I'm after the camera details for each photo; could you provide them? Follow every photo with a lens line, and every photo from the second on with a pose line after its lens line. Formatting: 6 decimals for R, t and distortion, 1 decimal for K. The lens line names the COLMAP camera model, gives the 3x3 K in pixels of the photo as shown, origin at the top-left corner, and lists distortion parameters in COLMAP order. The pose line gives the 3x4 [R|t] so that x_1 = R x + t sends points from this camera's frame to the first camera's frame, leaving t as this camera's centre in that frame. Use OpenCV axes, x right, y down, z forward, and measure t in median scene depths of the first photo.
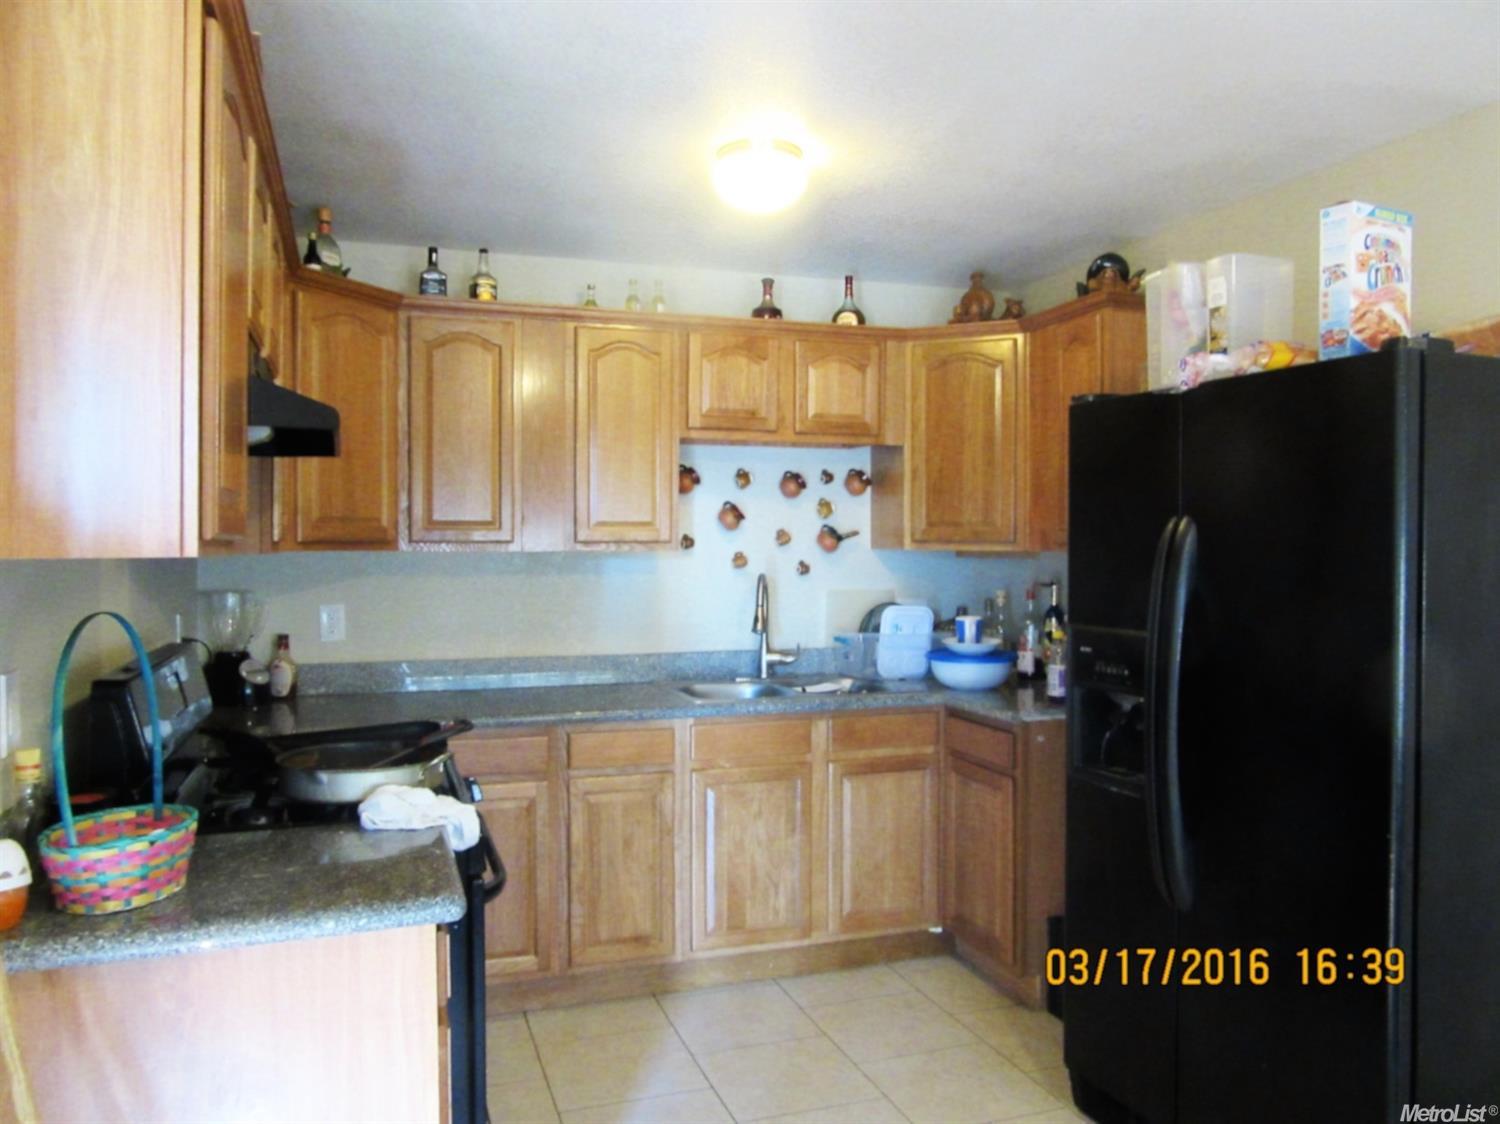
lens RADIAL K [[1116.8, 0, 739.5], [0, 1116.8, 561.2], [0, 0, 1]] dist [-0.032548, 0.001800]
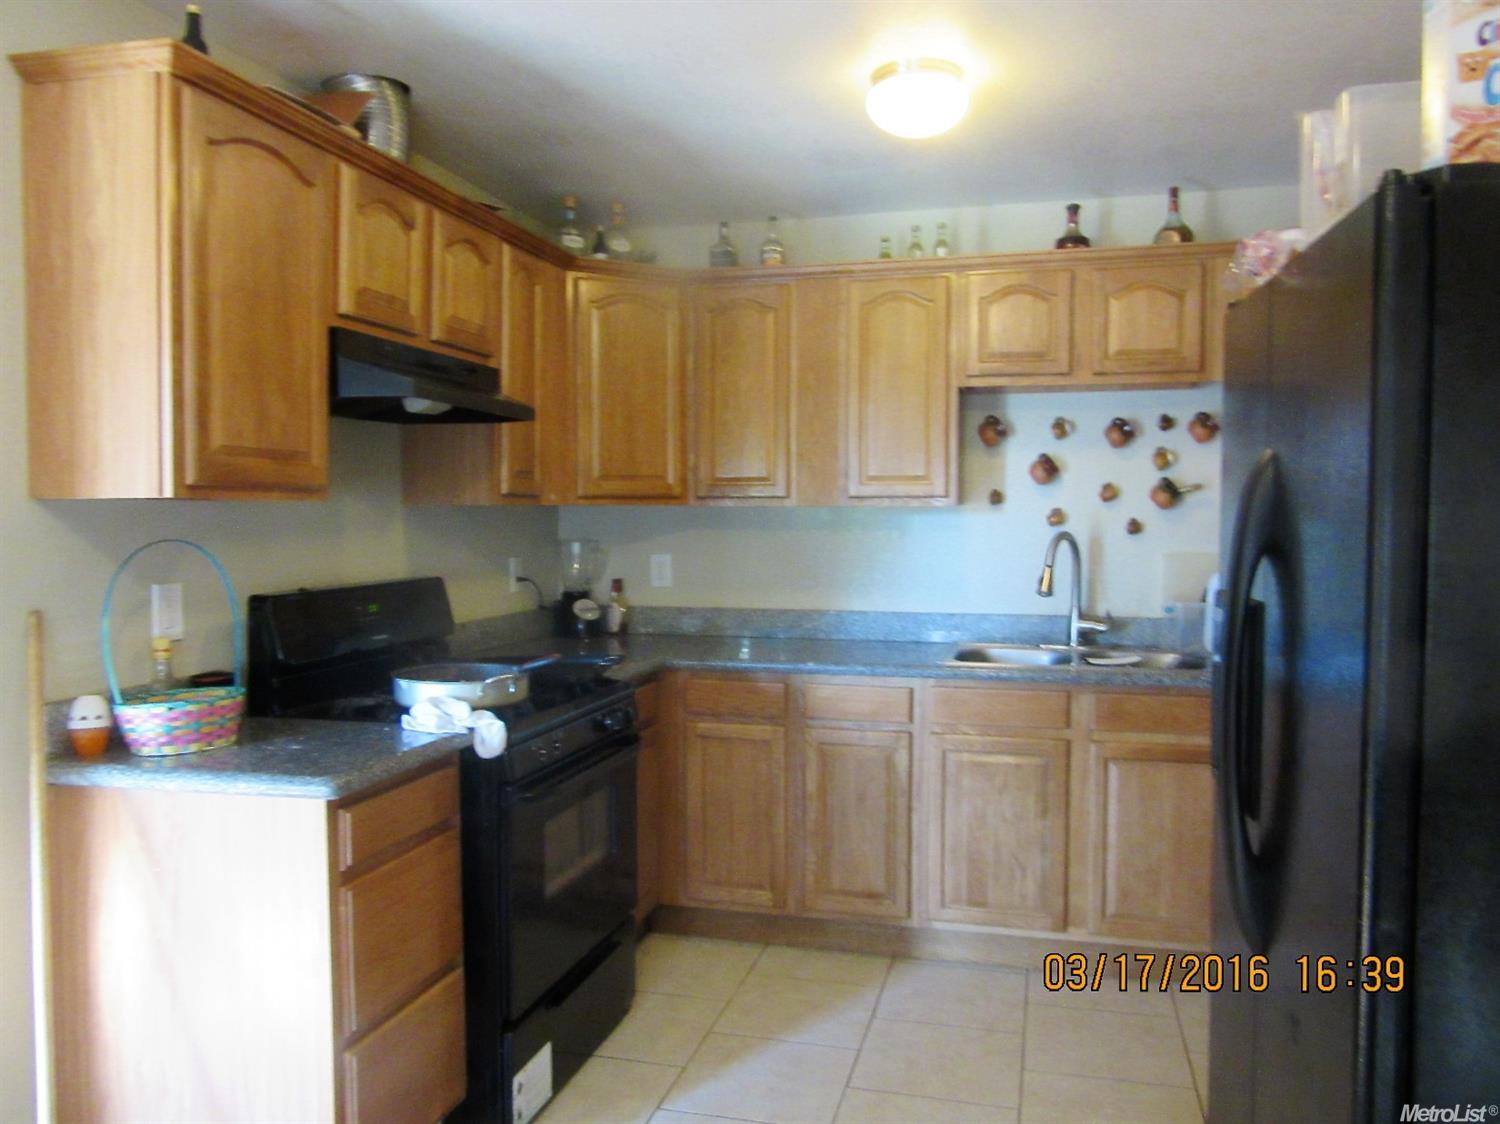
lens RADIAL K [[1116.8, 0, 743.7], [0, 1116.8, 561.6], [0, 0, 1]] dist [-0.032548, 0.001800]
pose [[0.833483, 0.025124, -0.551973, 0.333376], [-0.009180, 0.999458, 0.031629, 0.010051], [0.552468, -0.021295, 0.833262, 0.107342]]
